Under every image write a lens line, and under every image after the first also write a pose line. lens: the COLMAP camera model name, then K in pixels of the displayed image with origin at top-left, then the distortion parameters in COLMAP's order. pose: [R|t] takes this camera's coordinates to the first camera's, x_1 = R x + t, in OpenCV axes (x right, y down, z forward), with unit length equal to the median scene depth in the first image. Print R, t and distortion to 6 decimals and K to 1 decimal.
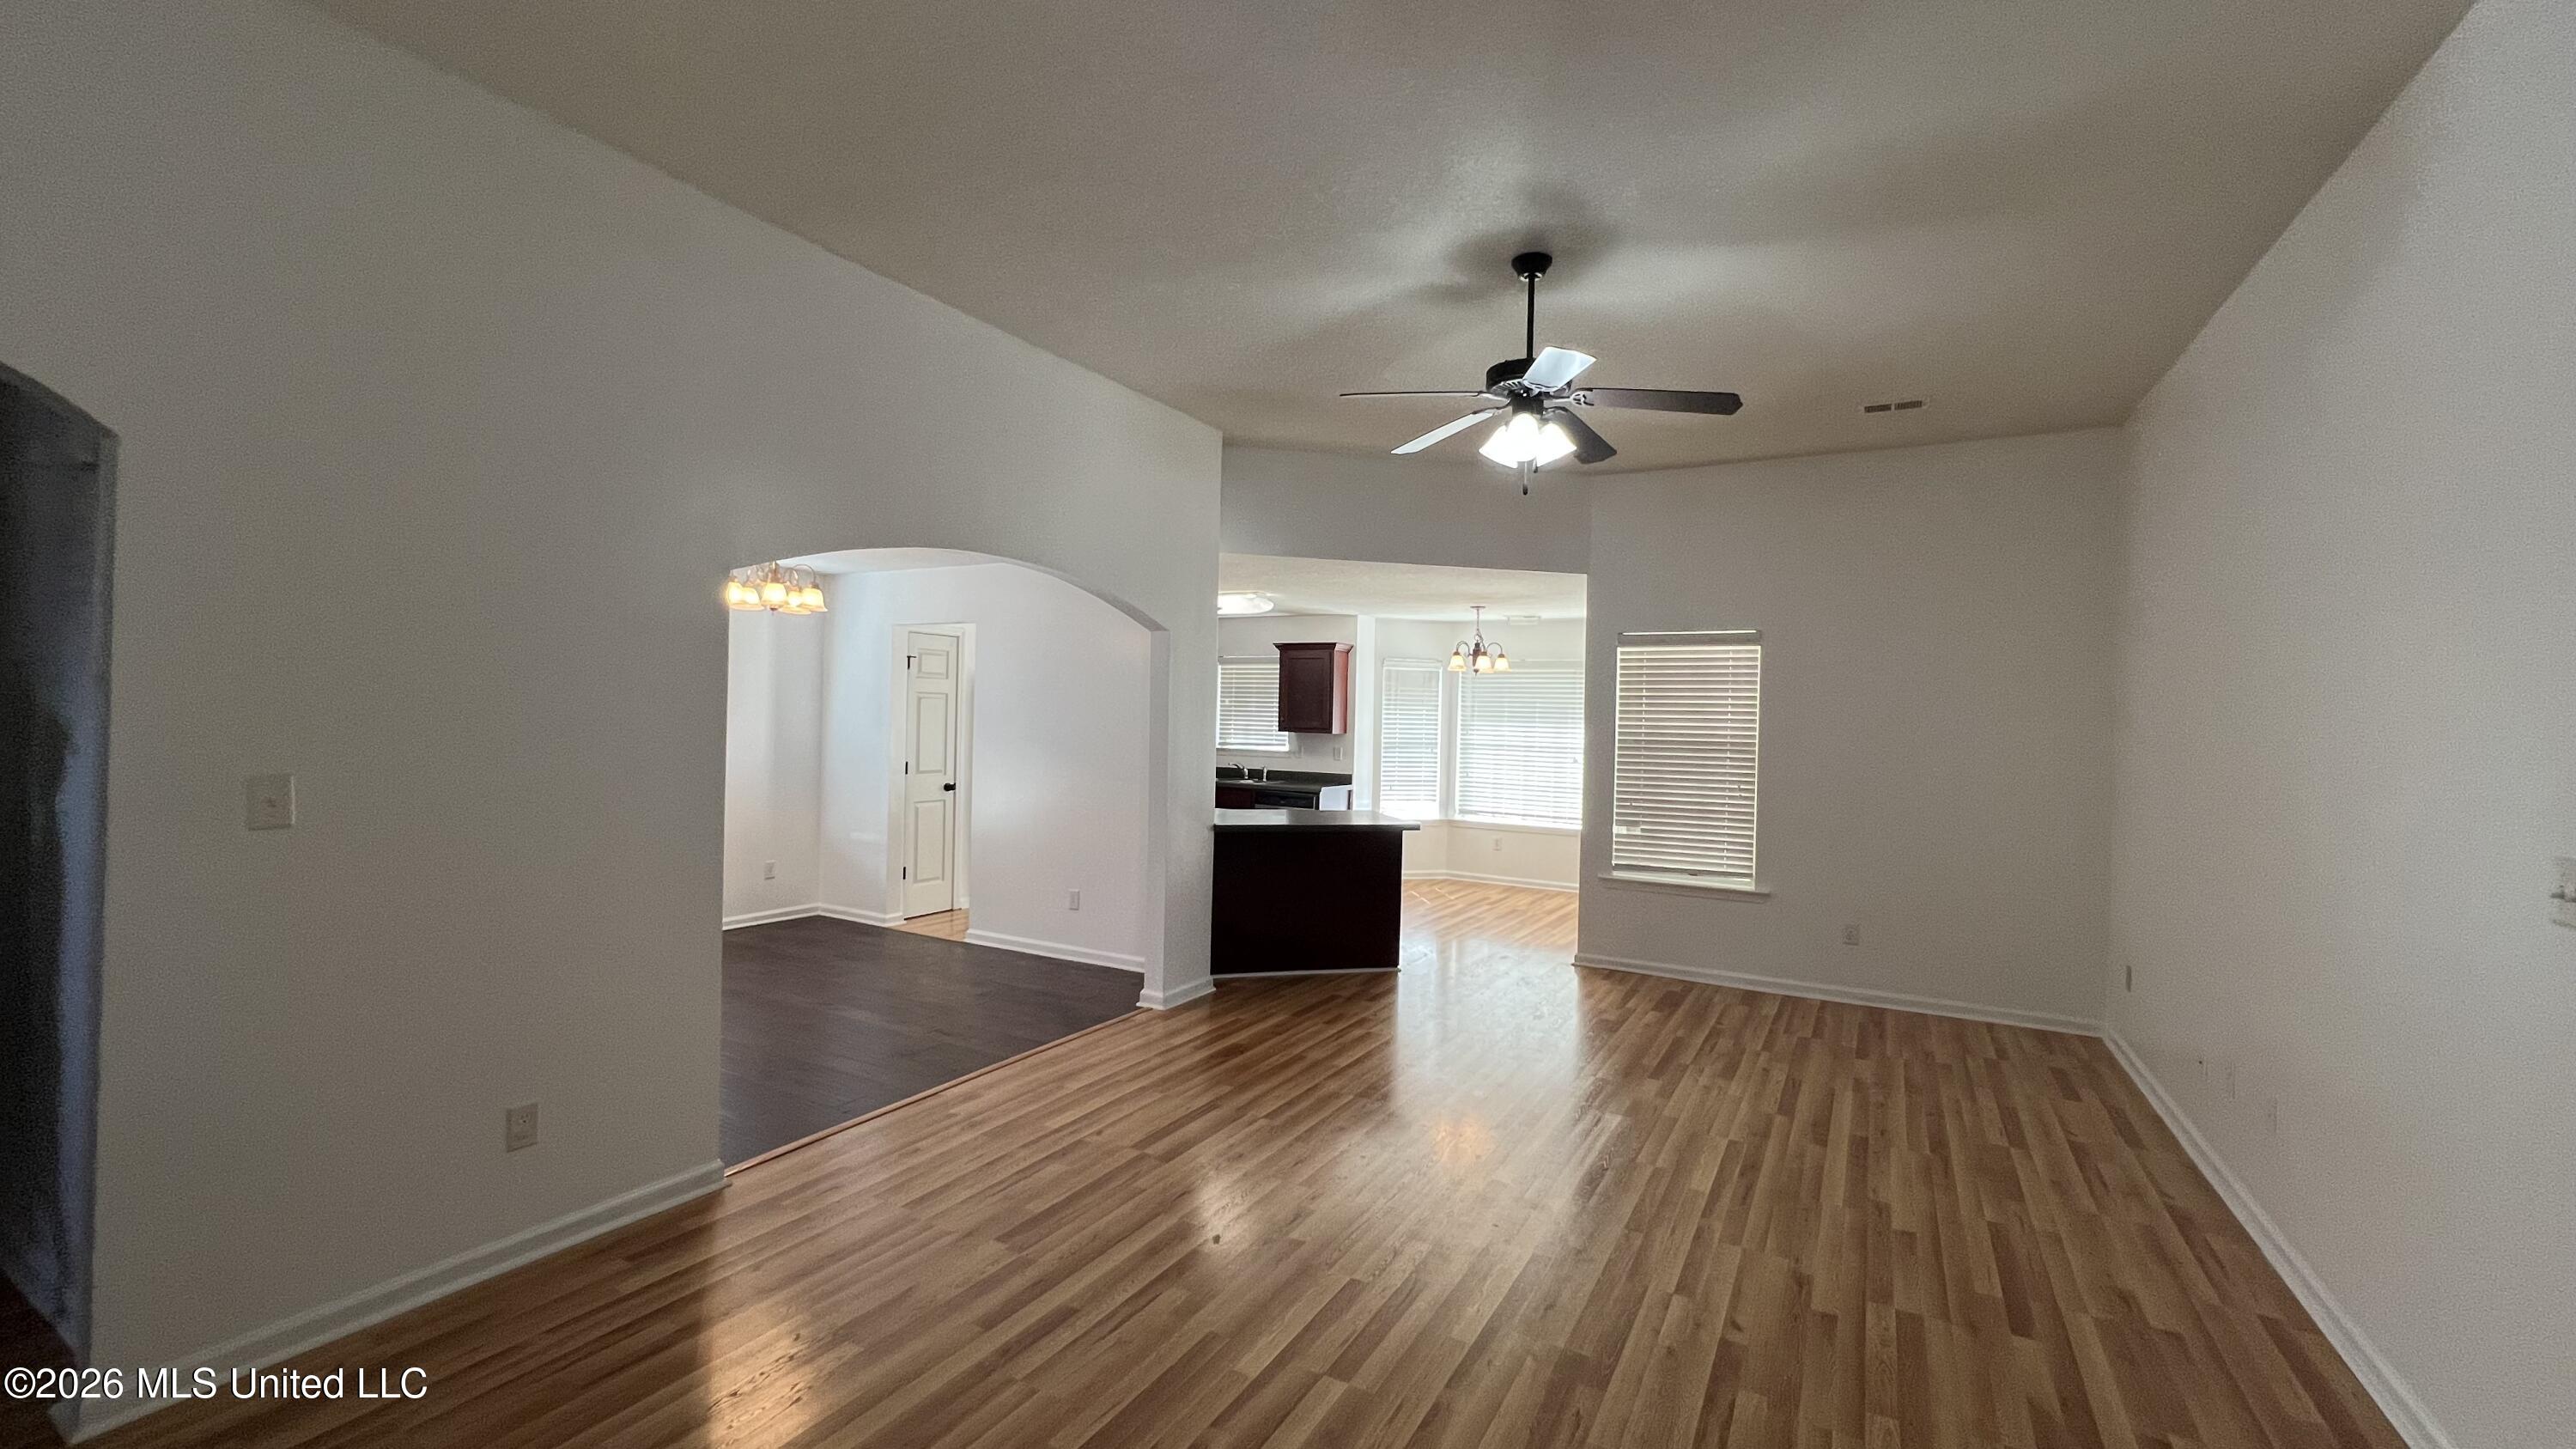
lens RADIAL K [[1044.9, 0, 1266.4], [0, 1044.9, 725.6], [0, 0, 1]] dist [-0.007434, -0.000418]
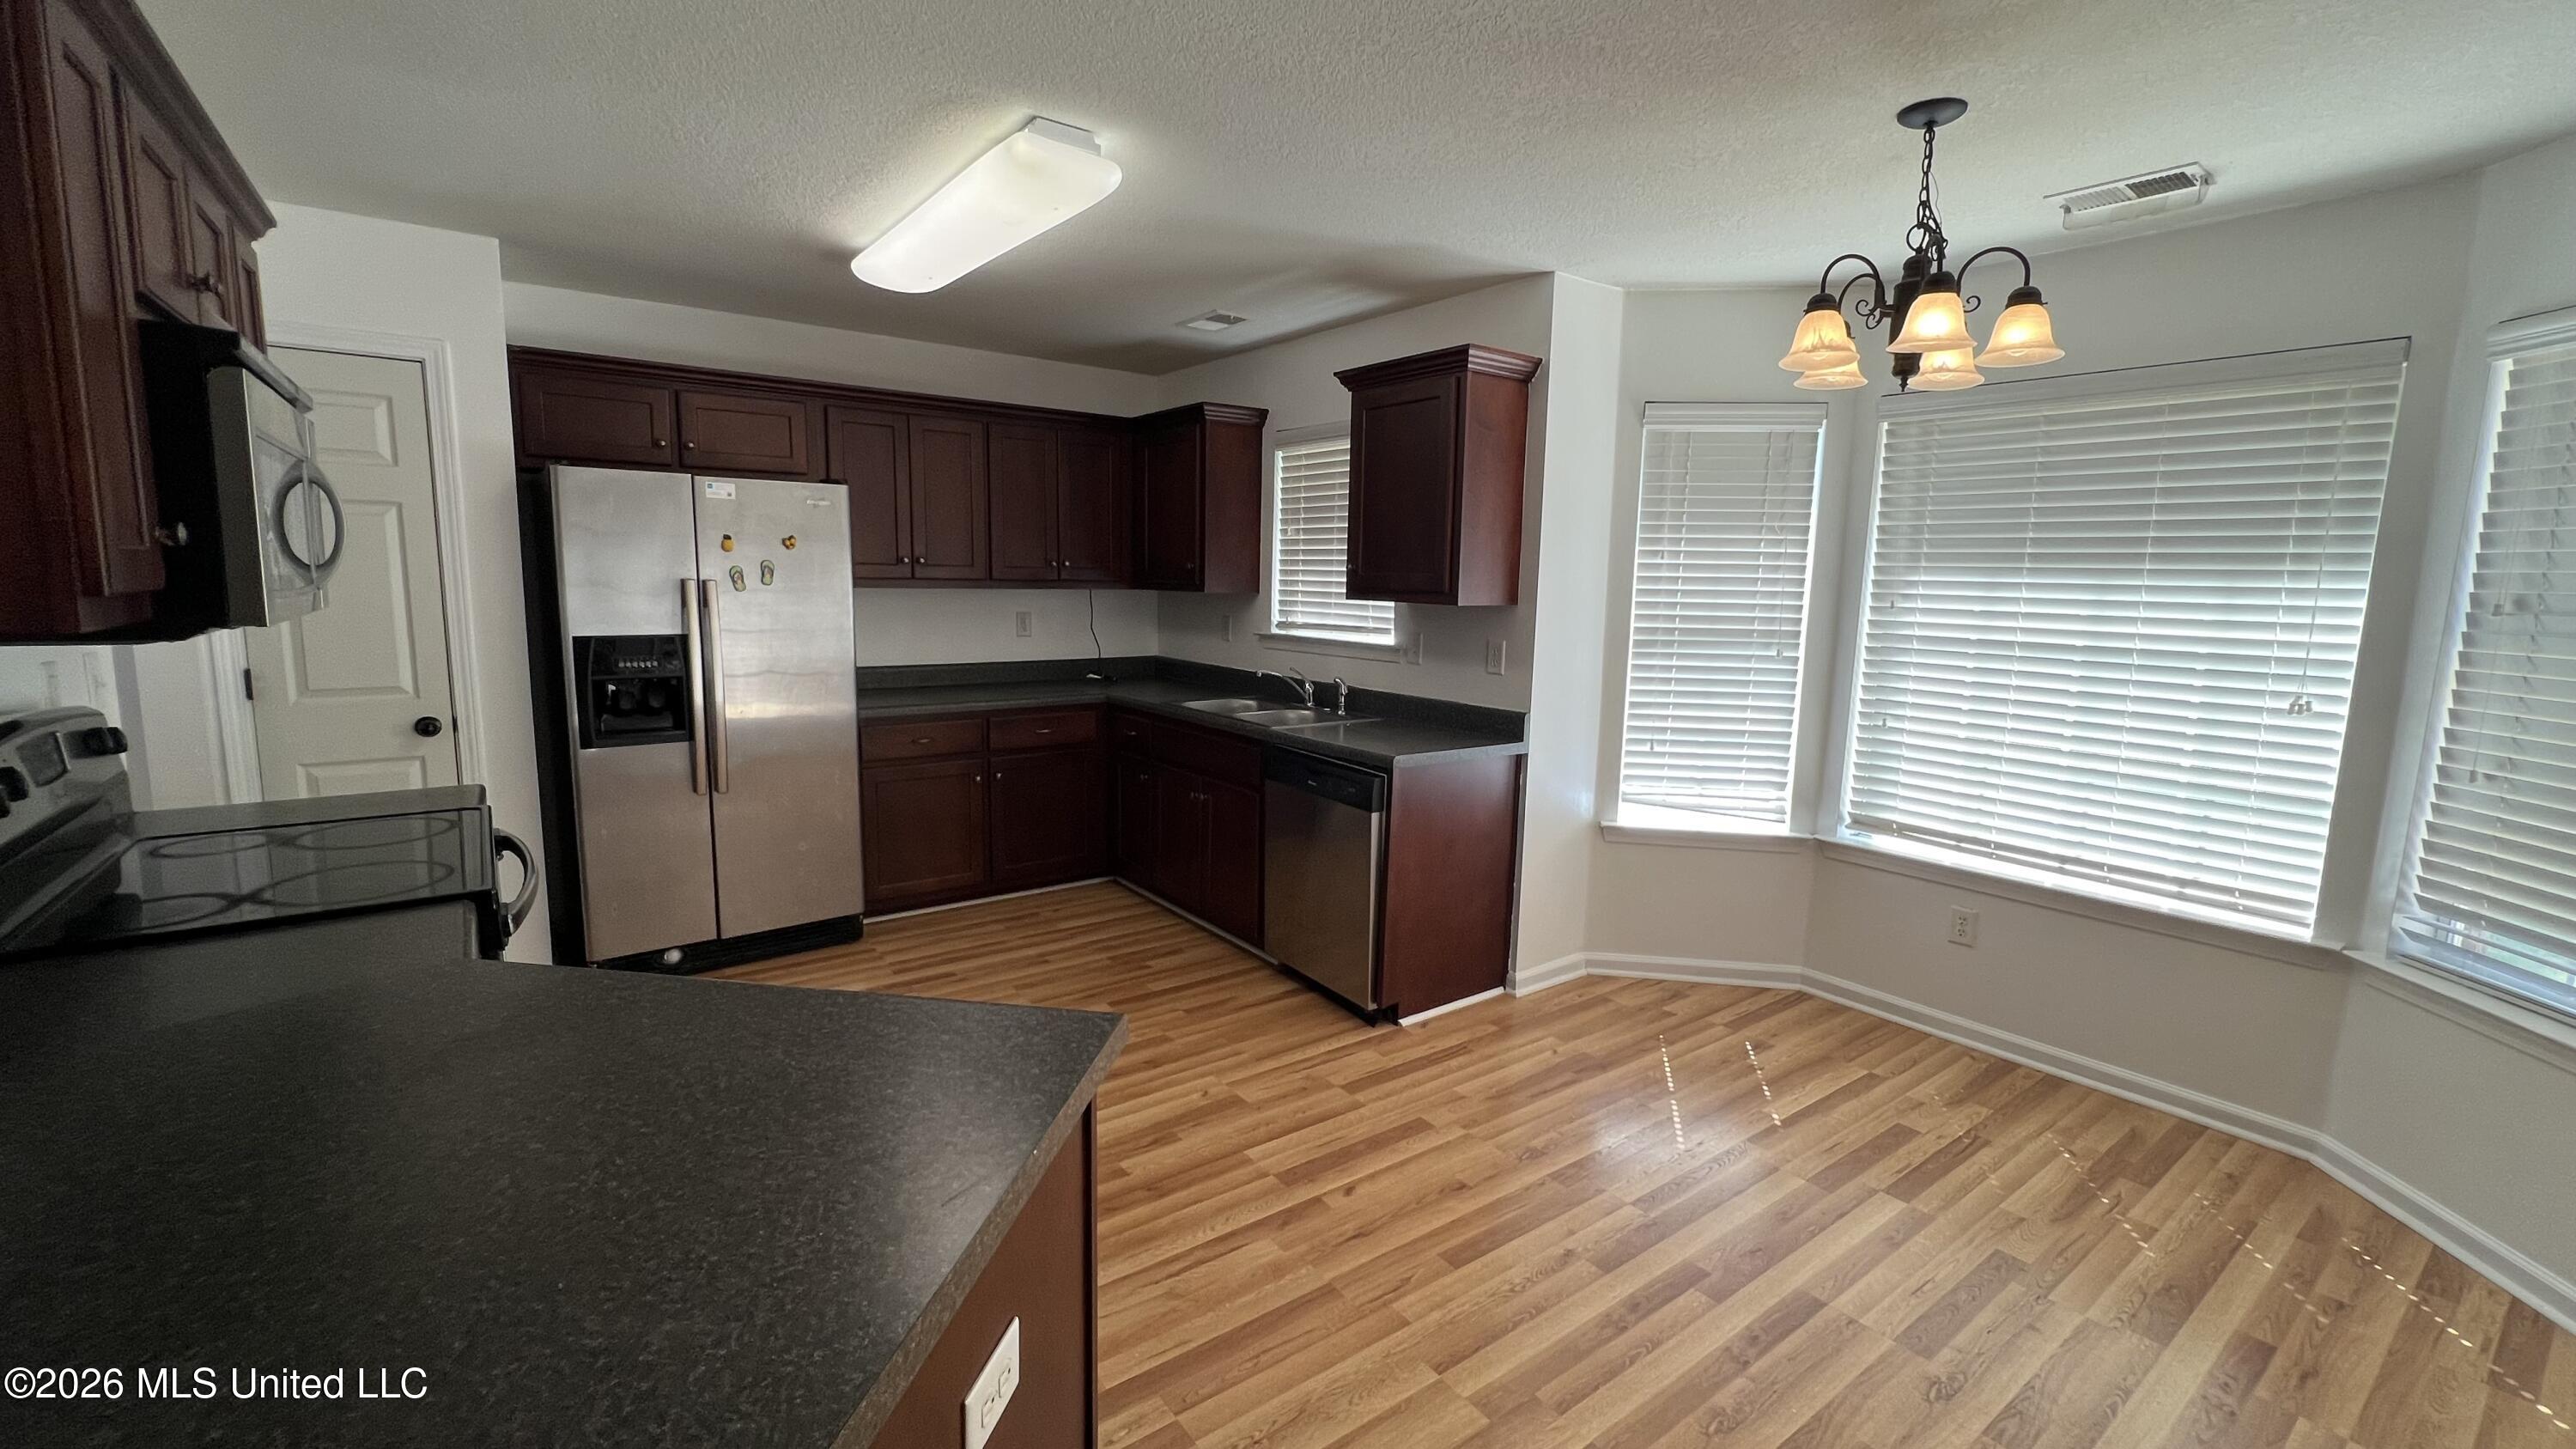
lens RADIAL K [[1048.0, 0, 1270.3], [0, 1048.0, 720.5], [0, 0, 1]] dist [-0.003927, 0.001328]
pose [[0.921778, 0.048715, -0.384646, 0.249288], [-0.003414, 0.993057, 0.117588, 0.008515], [0.387704, -0.107076, 0.915544, 1.075822]]
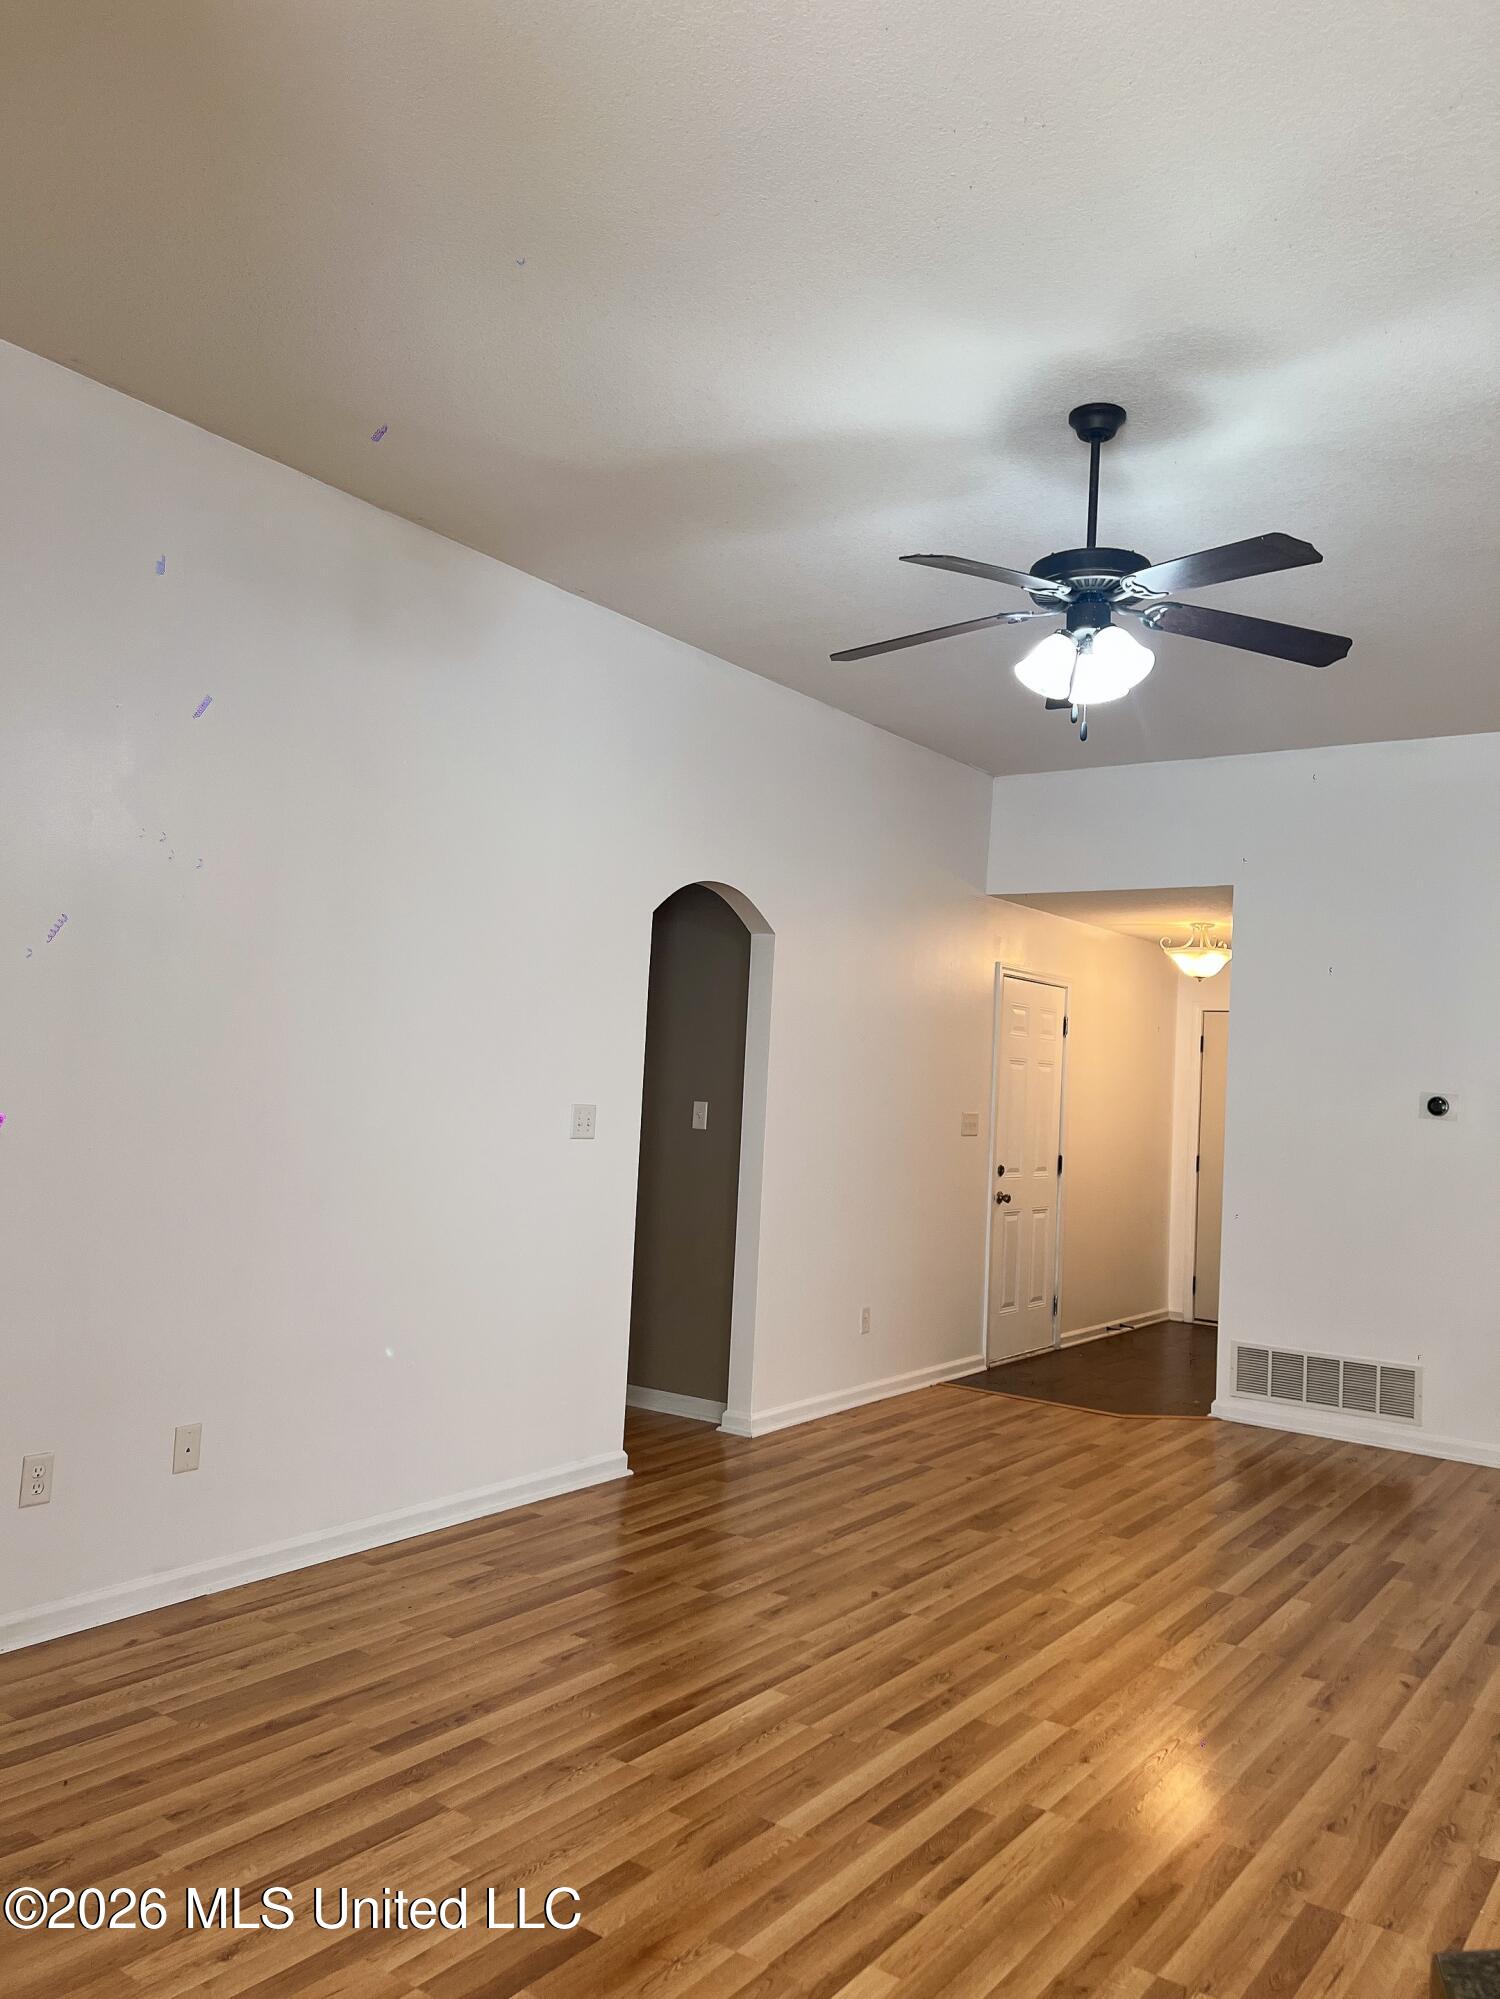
lens RADIAL K [[1513.1, 0, 752.2], [0, 1513.1, 1000.8], [0, 0, 1]] dist [0.064836, -0.051557]
pose [[-0.993866, -0.071332, 0.084509, 0.230248], [-0.075526, 0.996011, -0.047516, 0.013660], [-0.080782, -0.053607, -0.995289, 1.261450]]
